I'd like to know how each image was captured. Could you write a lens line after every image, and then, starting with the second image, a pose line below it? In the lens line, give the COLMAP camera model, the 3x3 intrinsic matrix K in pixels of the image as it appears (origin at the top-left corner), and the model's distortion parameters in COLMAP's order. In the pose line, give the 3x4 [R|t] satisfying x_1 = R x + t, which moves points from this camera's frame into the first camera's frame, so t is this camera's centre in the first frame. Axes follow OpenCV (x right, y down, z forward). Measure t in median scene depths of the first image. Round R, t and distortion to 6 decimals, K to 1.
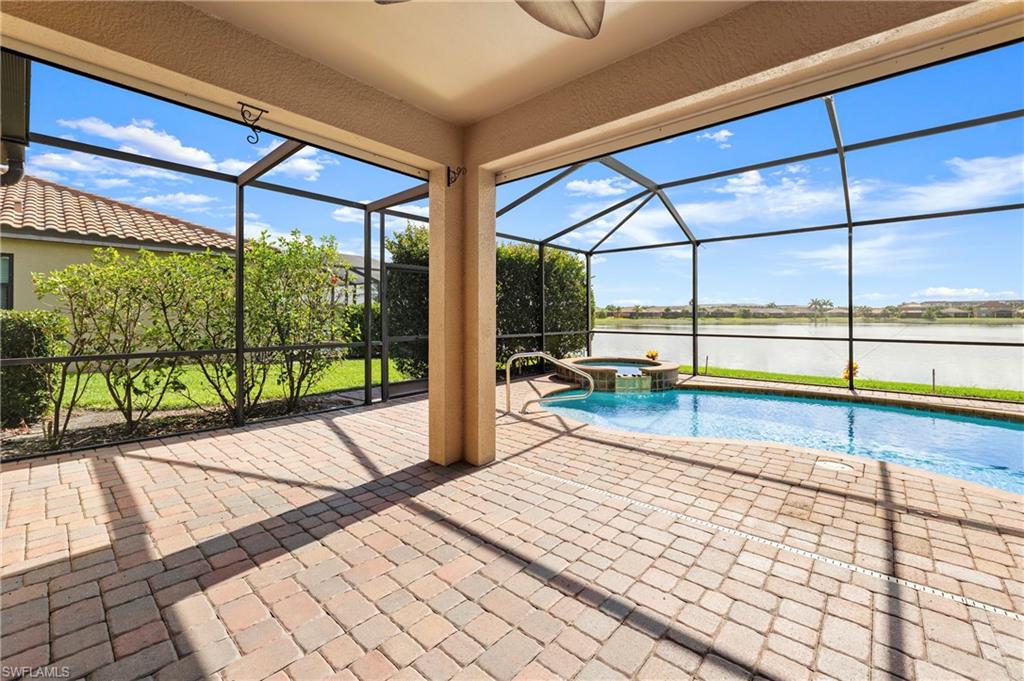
lens RADIAL K [[409.0, 0, 499.4], [0, 409.0, 317.5], [0, 0, 1]] dist [-0.017168, 0.000015]
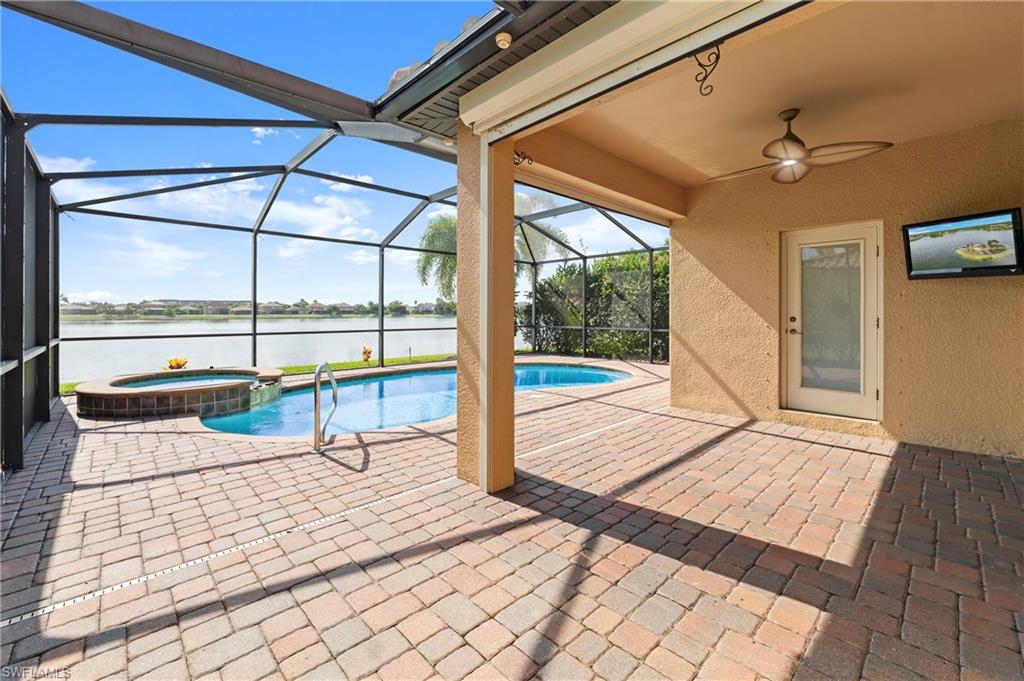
lens RADIAL K [[433.2, 0, 508.8], [0, 433.2, 316.8], [0, 0, 1]] dist [-0.001503, -0.000381]
pose [[0.078935, -0.008467, 0.996844, -0.566188], [0.003498, 0.999960, 0.008217, -0.000250], [-0.996874, 0.002838, 0.078961, 0.504530]]
